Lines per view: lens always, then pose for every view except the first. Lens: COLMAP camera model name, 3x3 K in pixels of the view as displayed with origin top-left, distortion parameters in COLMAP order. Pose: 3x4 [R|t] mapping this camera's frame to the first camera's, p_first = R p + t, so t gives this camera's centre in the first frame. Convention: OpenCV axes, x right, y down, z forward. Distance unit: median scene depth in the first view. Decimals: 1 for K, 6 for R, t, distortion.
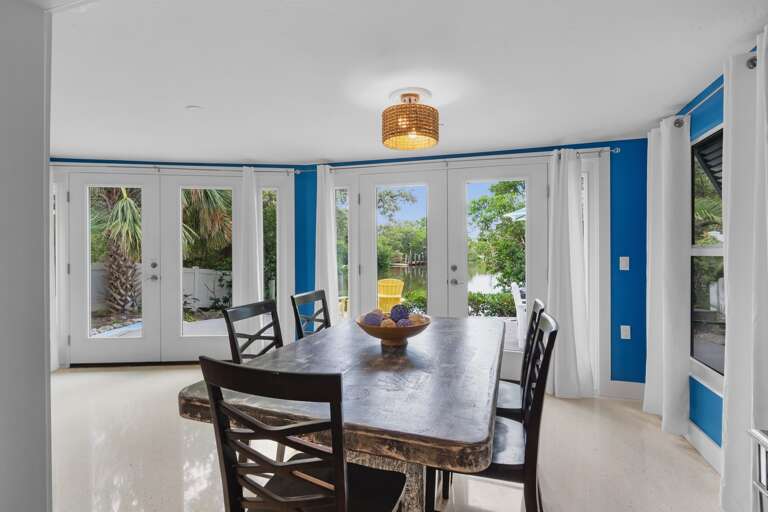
lens RADIAL K [[378.8, 0, 384.0], [0, 378.8, 244.7], [0, 0, 1]] dist [-0.007189, -0.001006]
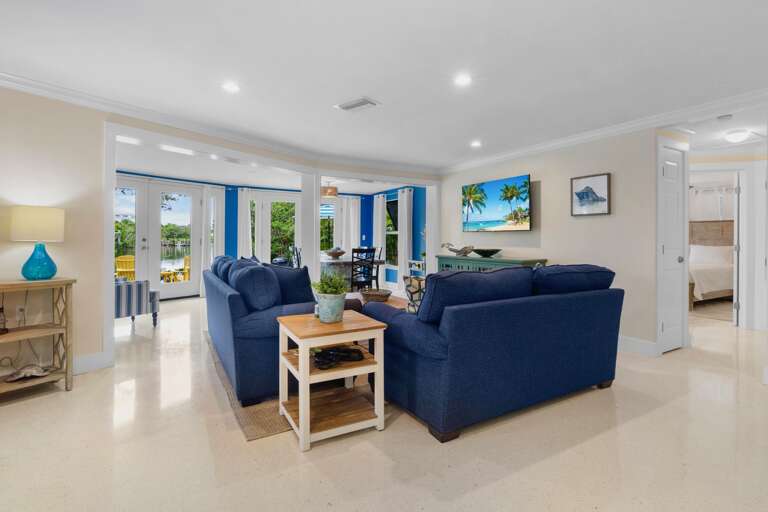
lens RADIAL K [[378.8, 0, 384.0], [0, 378.8, 244.7], [0, 0, 1]] dist [-0.007189, -0.001006]
pose [[0.650719, -0.009706, 0.759257, -1.436154], [-0.005116, 0.999840, 0.017166, 0.052746], [-0.759302, -0.015055, 0.650564, -0.975143]]
